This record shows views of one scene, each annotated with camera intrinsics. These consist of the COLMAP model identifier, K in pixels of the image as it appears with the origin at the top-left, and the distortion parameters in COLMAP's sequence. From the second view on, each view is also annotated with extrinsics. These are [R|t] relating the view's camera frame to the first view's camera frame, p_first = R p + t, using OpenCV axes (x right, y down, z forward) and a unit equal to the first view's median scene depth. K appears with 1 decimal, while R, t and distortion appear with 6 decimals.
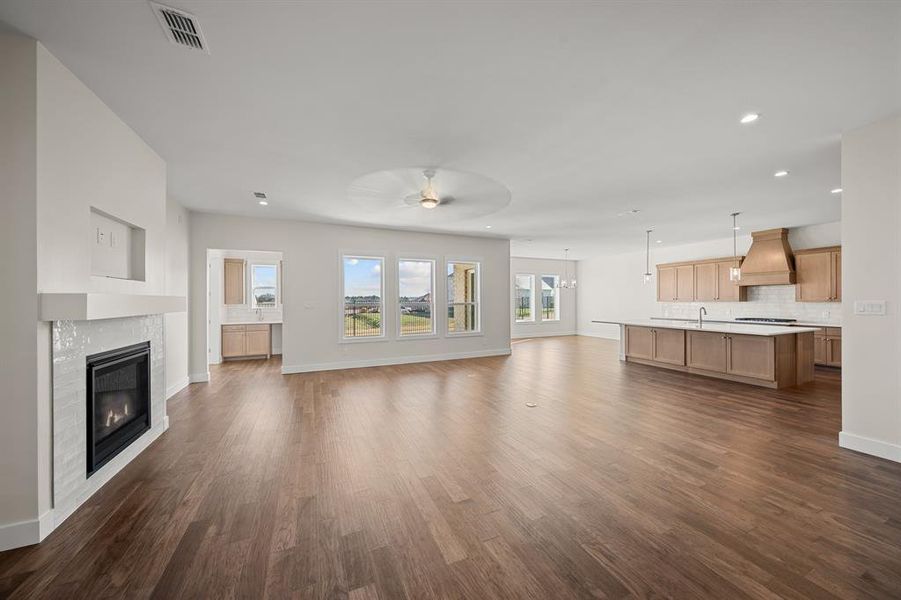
lens RADIAL K [[318.8, 0, 447.7], [0, 318.8, 300.4], [0, 0, 1]] dist [0.001037, -0.000483]
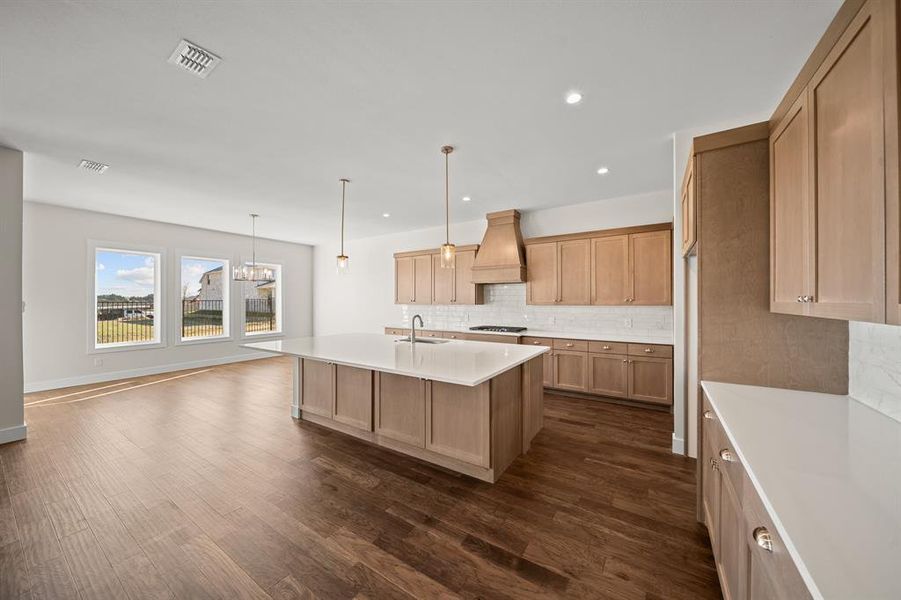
lens RADIAL K [[318.8, 0, 453.0], [0, 318.8, 298.8], [0, 0, 1]] dist [0.001037, -0.000483]
pose [[0.832901, 0.005415, 0.553396, 0.496422], [-0.002143, 0.999976, -0.006560, -0.005987], [-0.553418, 0.004278, 0.832893, 0.437728]]
